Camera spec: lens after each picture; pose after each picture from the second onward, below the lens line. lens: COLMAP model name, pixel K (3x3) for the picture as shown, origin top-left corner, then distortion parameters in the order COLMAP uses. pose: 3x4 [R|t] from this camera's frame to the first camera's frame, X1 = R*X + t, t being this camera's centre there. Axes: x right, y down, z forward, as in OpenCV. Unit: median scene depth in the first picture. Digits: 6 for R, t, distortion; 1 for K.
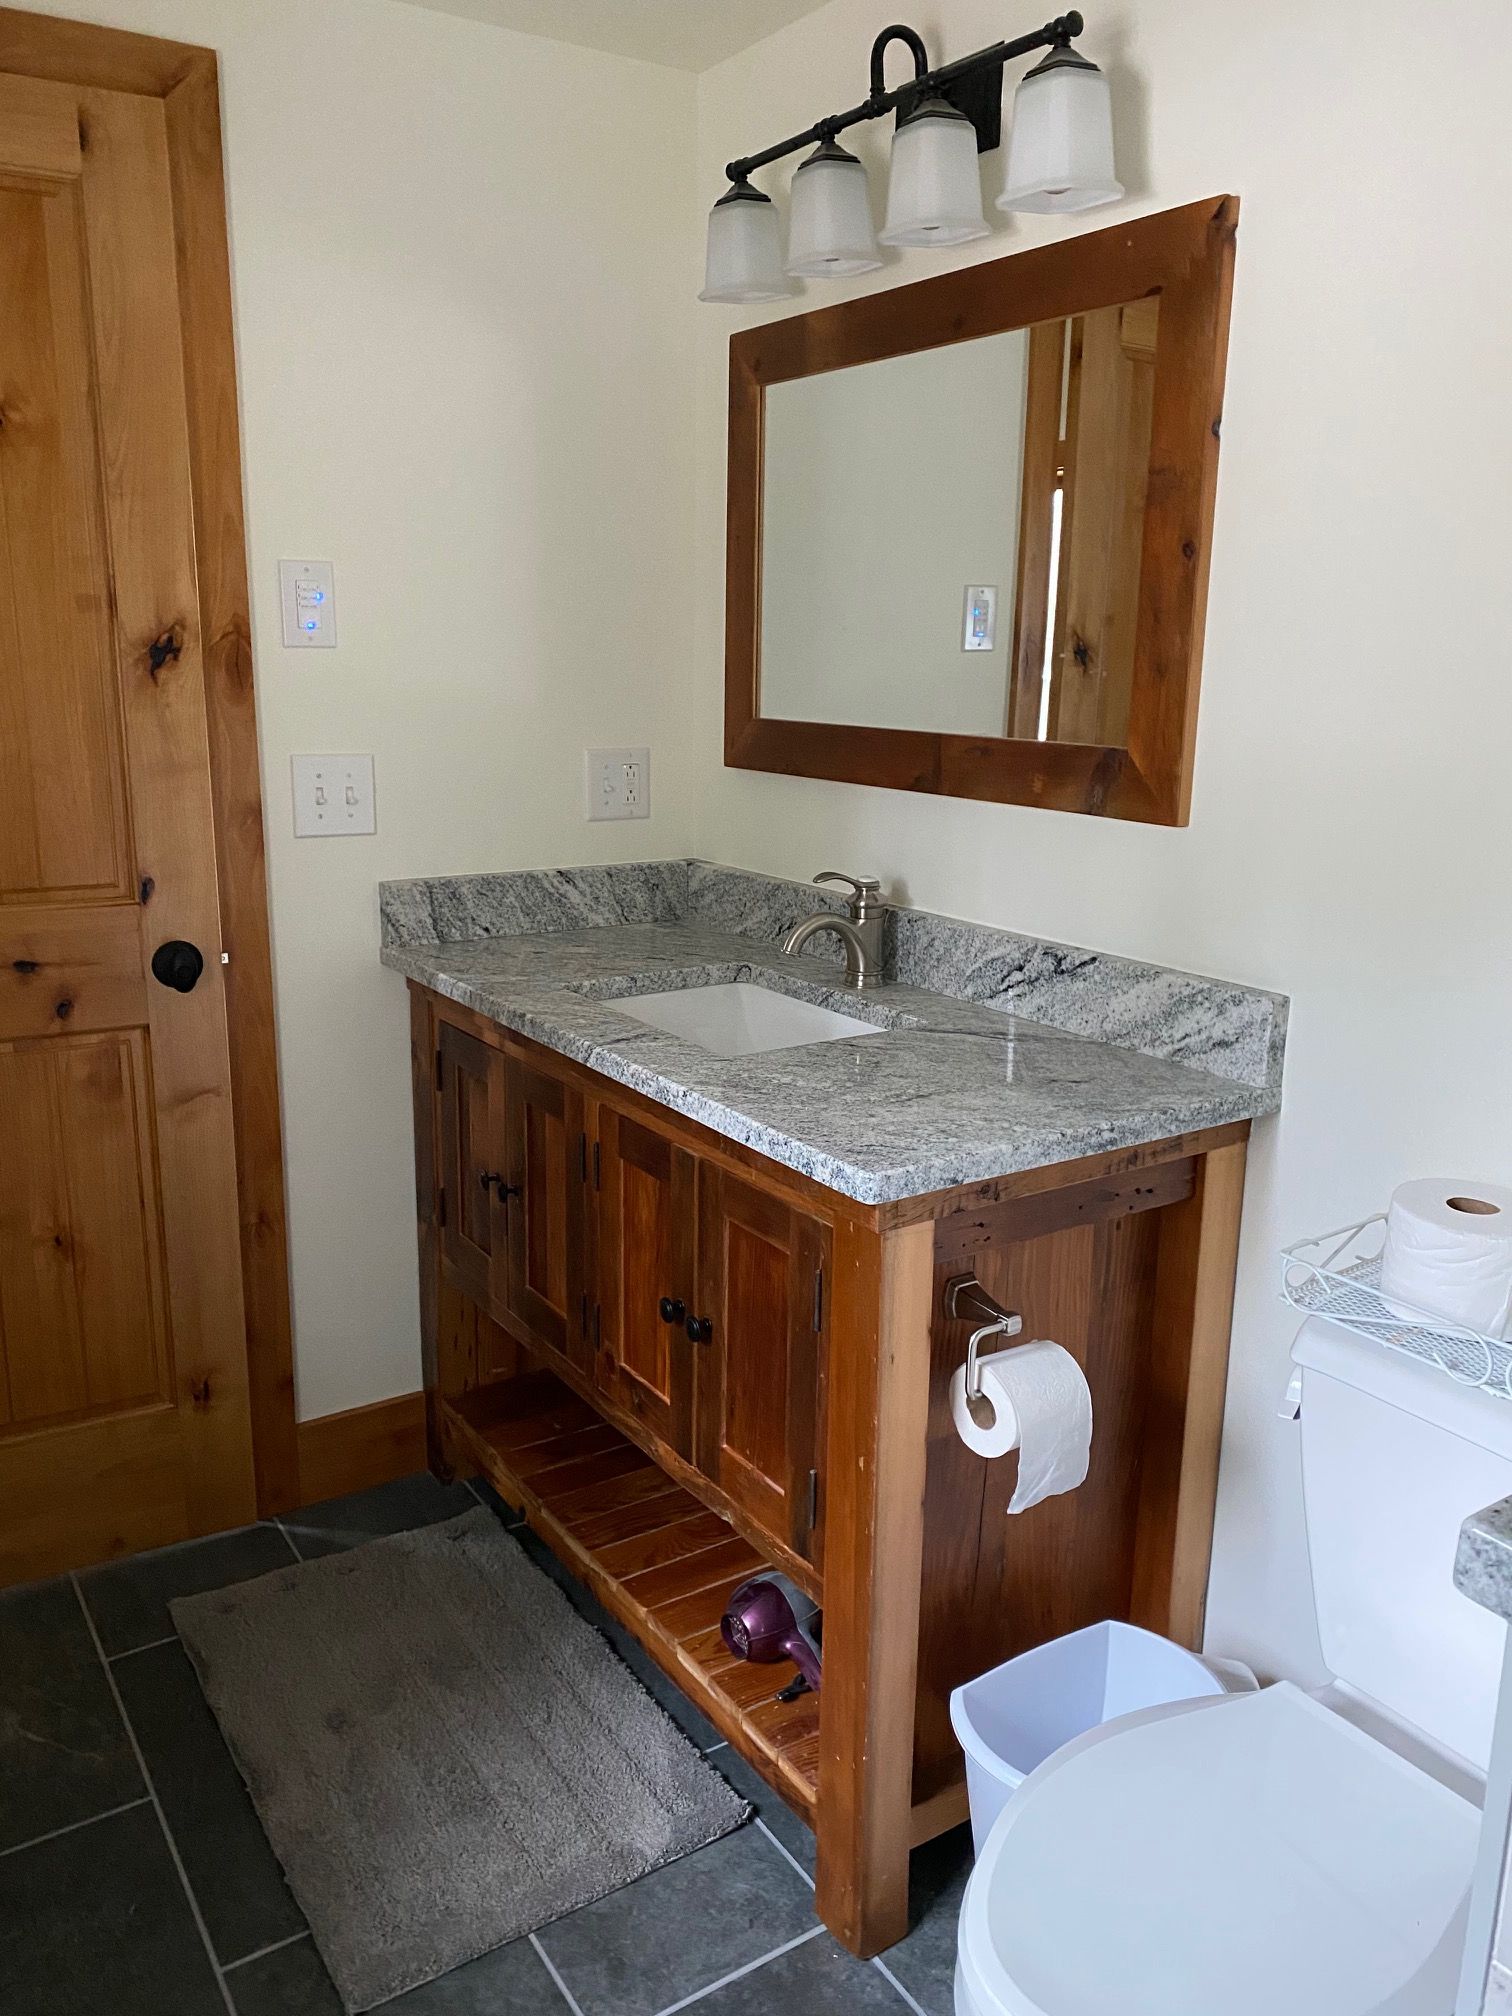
lens RADIAL K [[1532.2, 0, 762.0], [0, 1532.2, 1023.7], [0, 0, 1]] dist [0.045754, -0.074844]
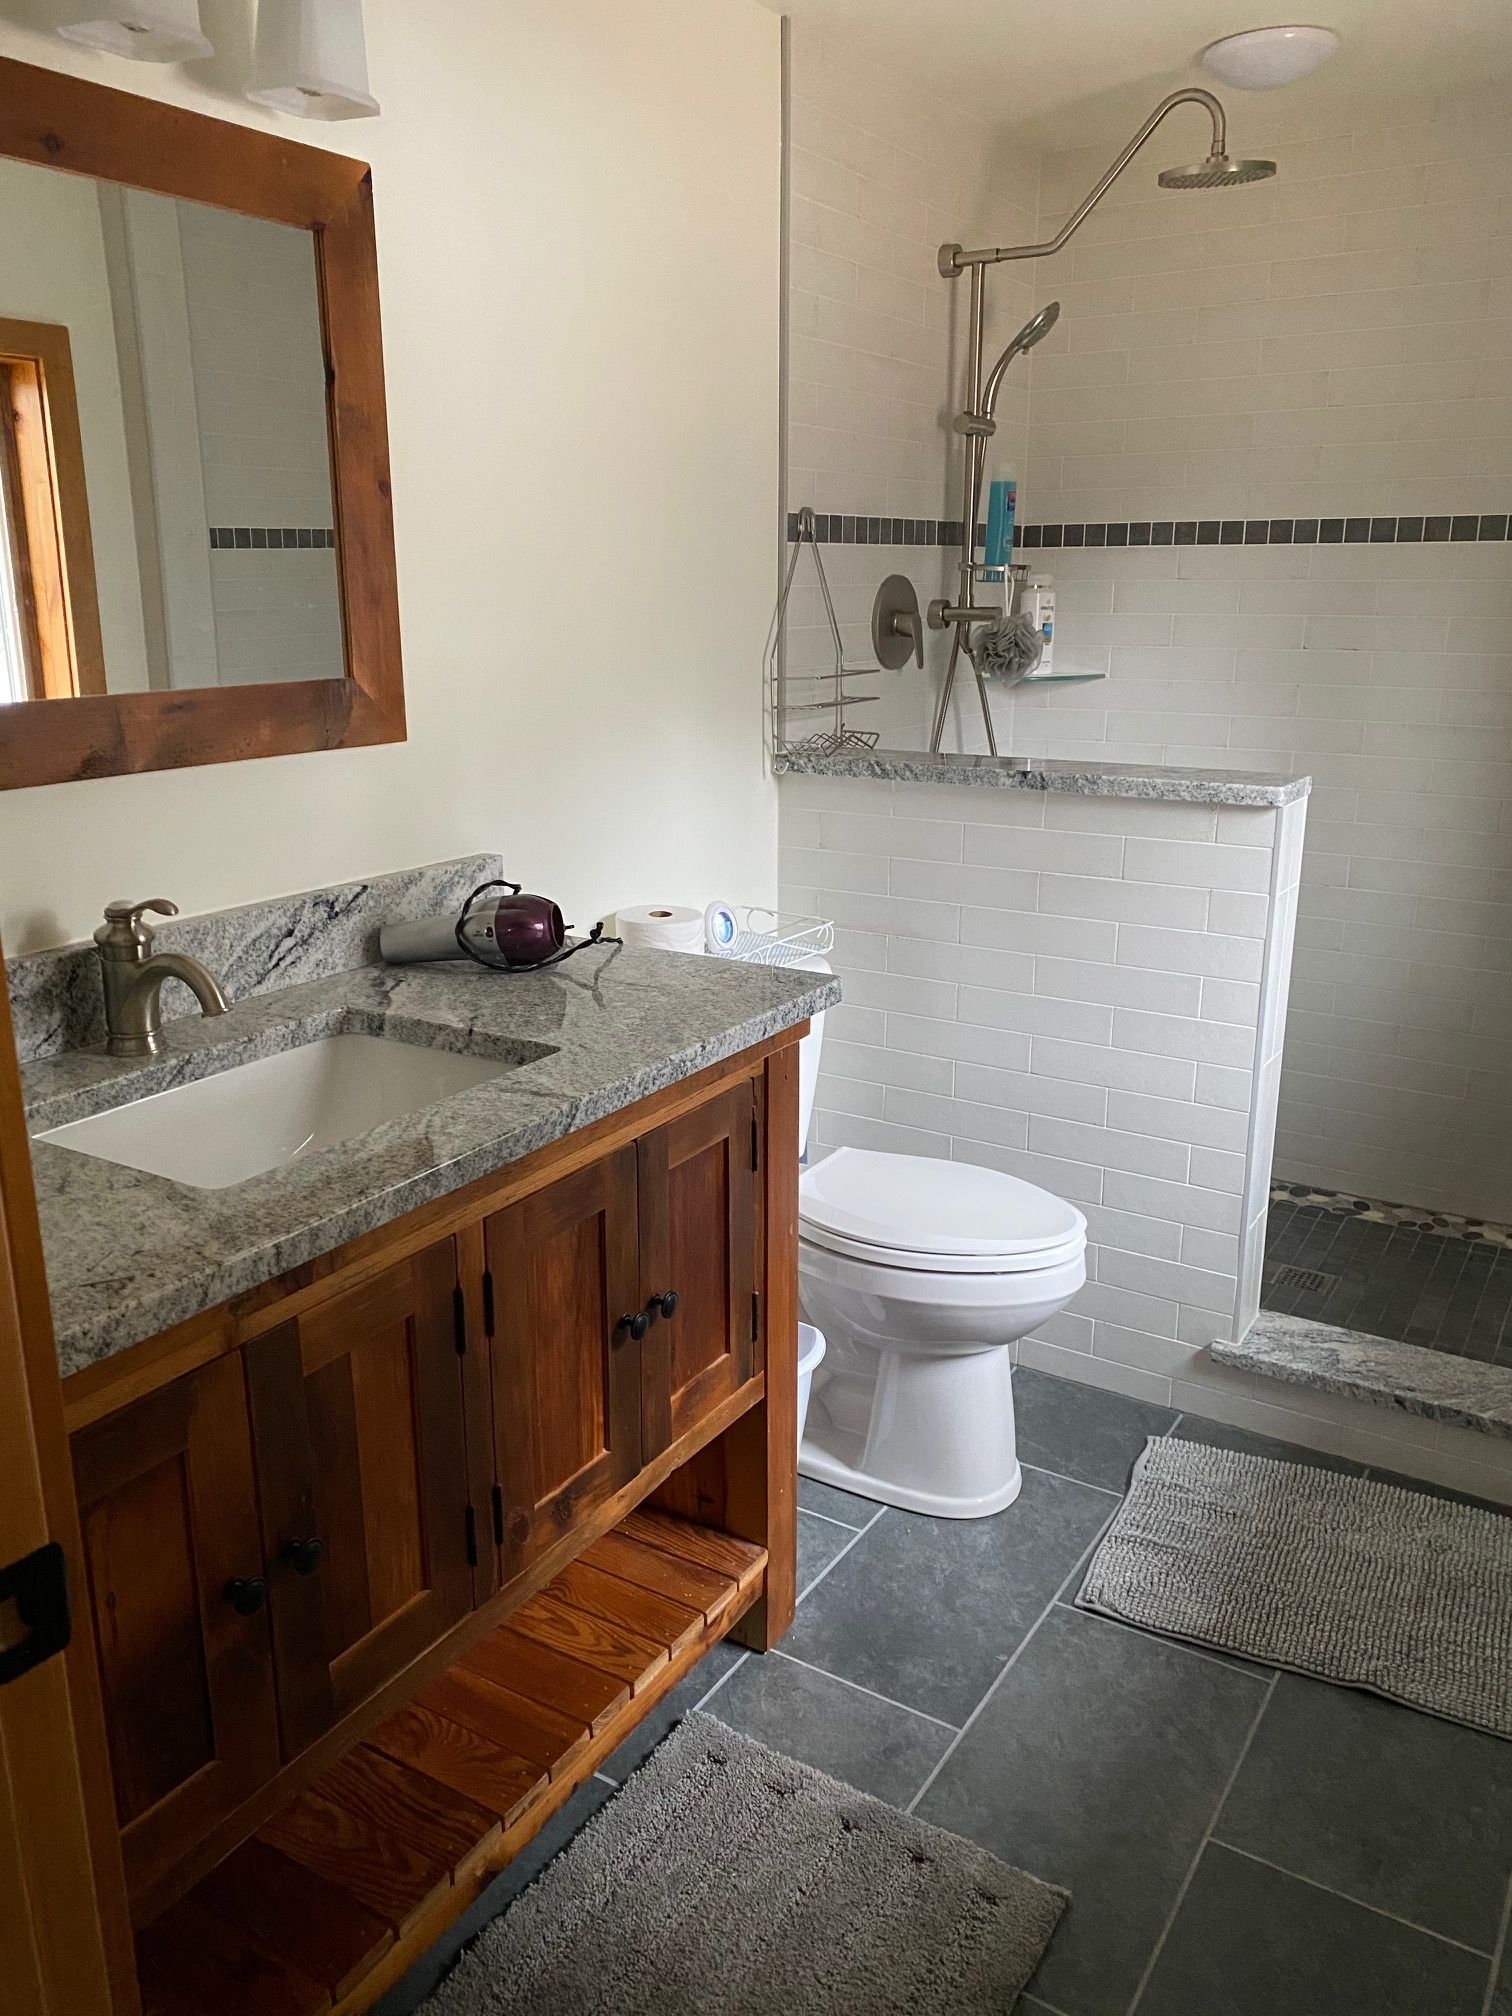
lens RADIAL K [[1532.2, 0, 762.0], [0, 1532.2, 1023.7], [0, 0, 1]] dist [0.045754, -0.074844]
pose [[-0.435993, -0.261053, 0.861256, -0.792474], [0.209935, 0.901099, 0.379405, -0.289306], [-0.875121, 0.346225, -0.338069, 1.136794]]
